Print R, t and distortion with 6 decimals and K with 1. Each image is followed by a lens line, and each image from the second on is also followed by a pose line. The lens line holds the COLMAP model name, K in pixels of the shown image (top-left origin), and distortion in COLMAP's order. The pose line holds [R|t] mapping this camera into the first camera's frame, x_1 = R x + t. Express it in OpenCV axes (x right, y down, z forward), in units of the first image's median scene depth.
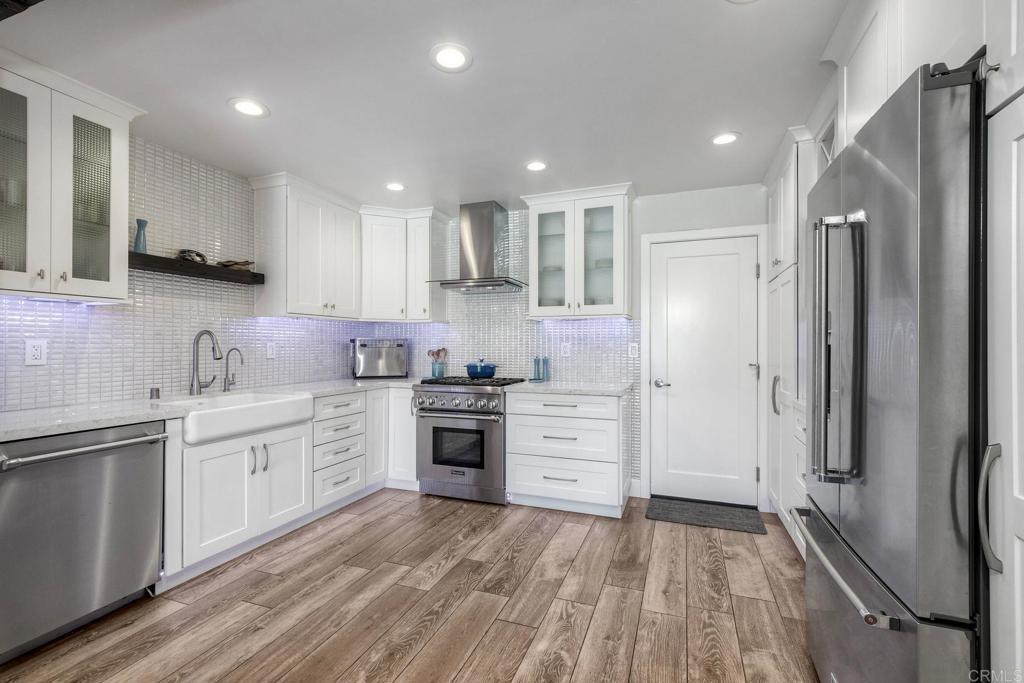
lens RADIAL K [[457.2, 0, 512.7], [0, 457.2, 345.3], [0, 0, 1]] dist [0.003692, 0.000524]
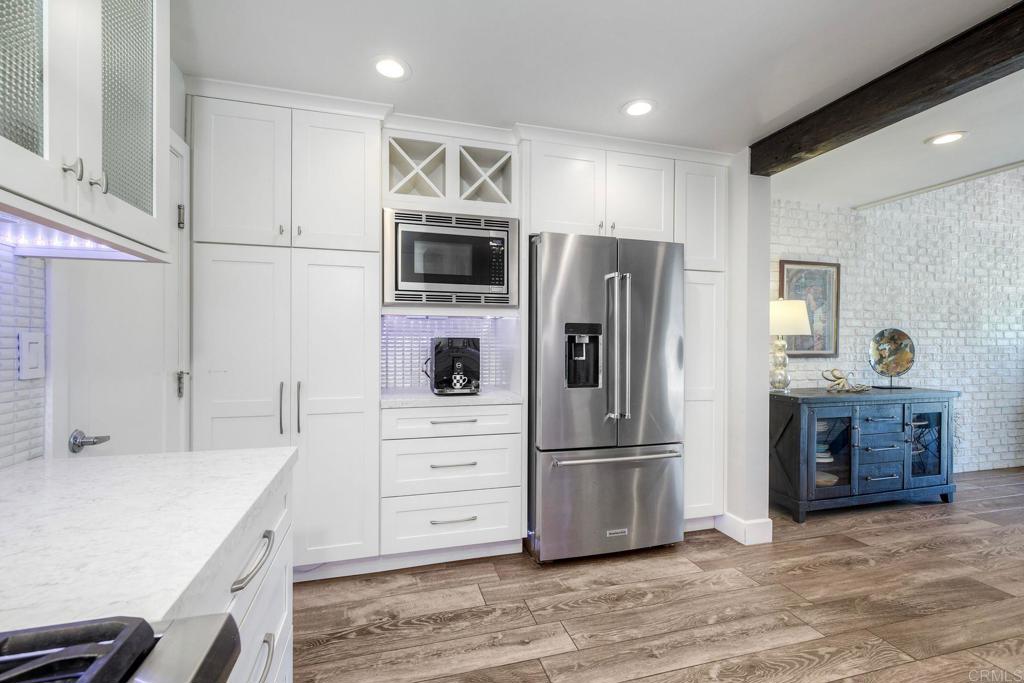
lens RADIAL K [[457.2, 0, 508.2], [0, 457.2, 343.5], [0, 0, 1]] dist [0.003692, 0.000524]
pose [[-0.595993, -0.003537, 0.802982, -0.303980], [-0.008598, 0.999961, -0.001977, 0.000998], [-0.802944, -0.008083, -0.596000, 1.487519]]
